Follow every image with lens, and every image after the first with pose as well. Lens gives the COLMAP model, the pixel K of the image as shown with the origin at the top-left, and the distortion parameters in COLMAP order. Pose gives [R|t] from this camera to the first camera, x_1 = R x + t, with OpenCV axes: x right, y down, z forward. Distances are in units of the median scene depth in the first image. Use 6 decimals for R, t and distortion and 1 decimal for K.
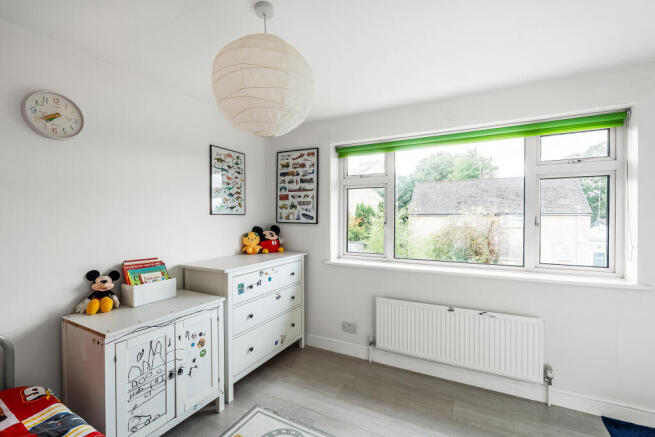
lens RADIAL K [[290.7, 0, 324.3], [0, 290.7, 223.8], [0, 0, 1]] dist [0.000248, 0.000118]
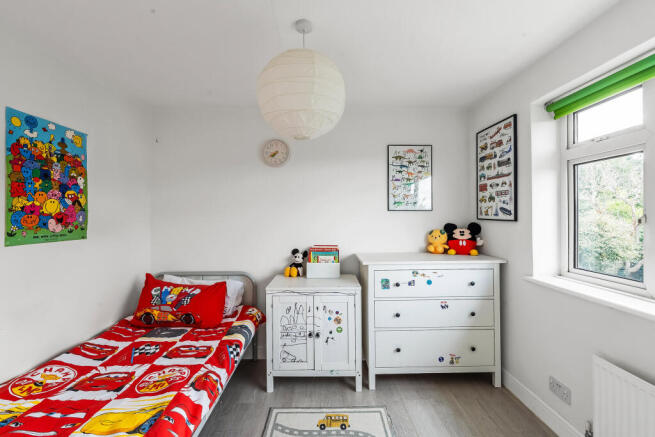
lens RADIAL K [[291.1, 0, 327.5], [0, 291.1, 218.5], [0, 0, 1]] dist [-0.001767, -0.000059]
pose [[0.476646, 0.006030, -0.879074, 0.400782], [-0.015911, 0.999872, -0.001769, 0.001854], [0.878951, 0.014831, 0.476681, 0.274007]]
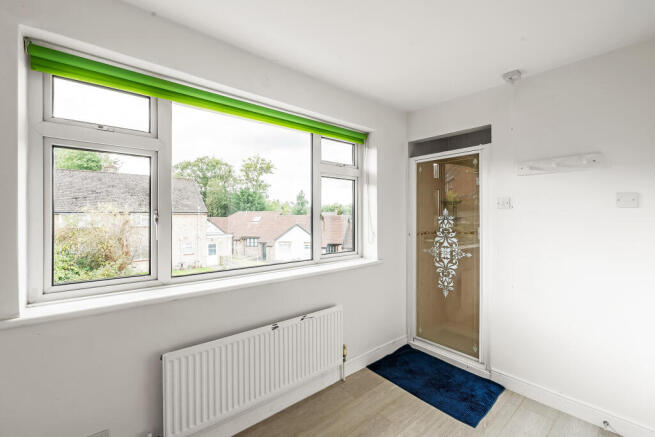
lens RADIAL K [[291.1, 0, 327.5], [0, 291.1, 218.5], [0, 0, 1]] dist [-0.001767, -0.000059]
pose [[0.355807, -0.007694, 0.934528, -0.209404], [0.023889, 0.999714, -0.000865, 0.003551], [-0.934254, 0.022633, 0.355889, 0.479527]]
